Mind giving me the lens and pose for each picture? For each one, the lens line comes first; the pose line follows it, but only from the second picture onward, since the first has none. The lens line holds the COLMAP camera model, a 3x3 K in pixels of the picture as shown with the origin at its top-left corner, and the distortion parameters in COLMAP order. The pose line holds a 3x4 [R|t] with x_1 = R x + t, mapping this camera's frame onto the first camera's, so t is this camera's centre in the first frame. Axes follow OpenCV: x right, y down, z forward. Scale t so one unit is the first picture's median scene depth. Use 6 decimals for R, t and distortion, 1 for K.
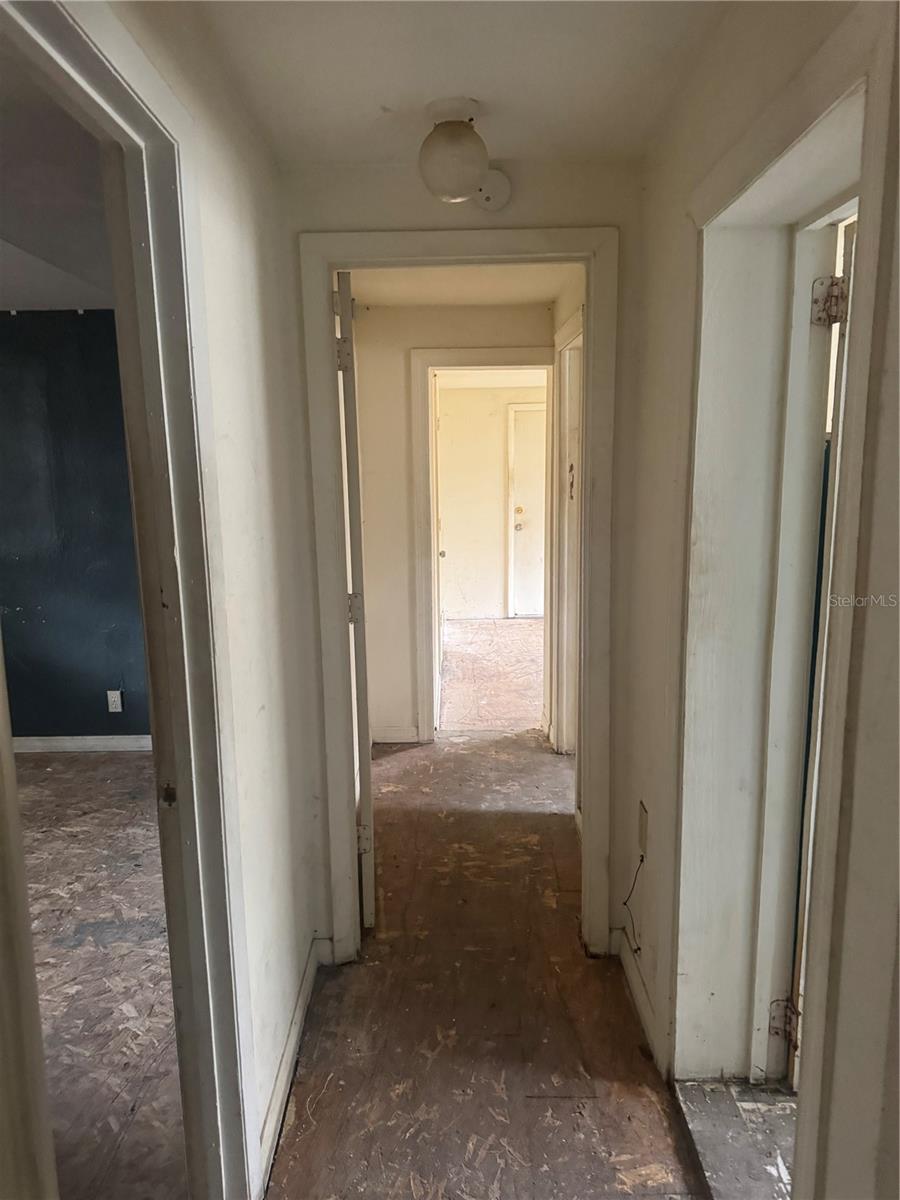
lens RADIAL K [[839.9, 0, 449.9], [0, 839.9, 593.8], [0, 0, 1]] dist [0.047692, -0.052154]
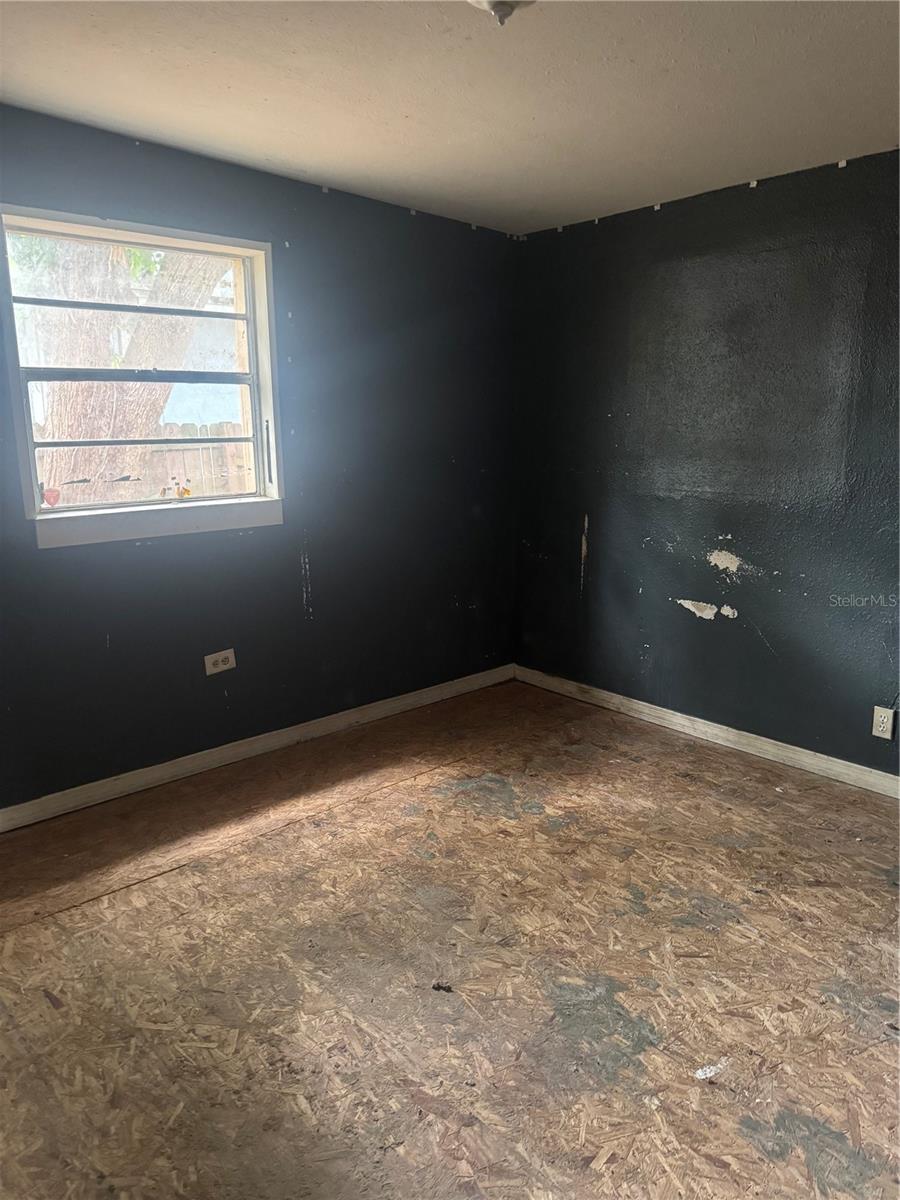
lens RADIAL K [[839.9, 0, 449.9], [0, 839.9, 593.8], [0, 0, 1]] dist [0.047692, -0.052154]
pose [[0.660190, 0.162588, -0.733290, -0.168236], [-0.134573, 0.986097, 0.097483, 0.002695], [0.738944, 0.034323, 0.672892, 0.321844]]
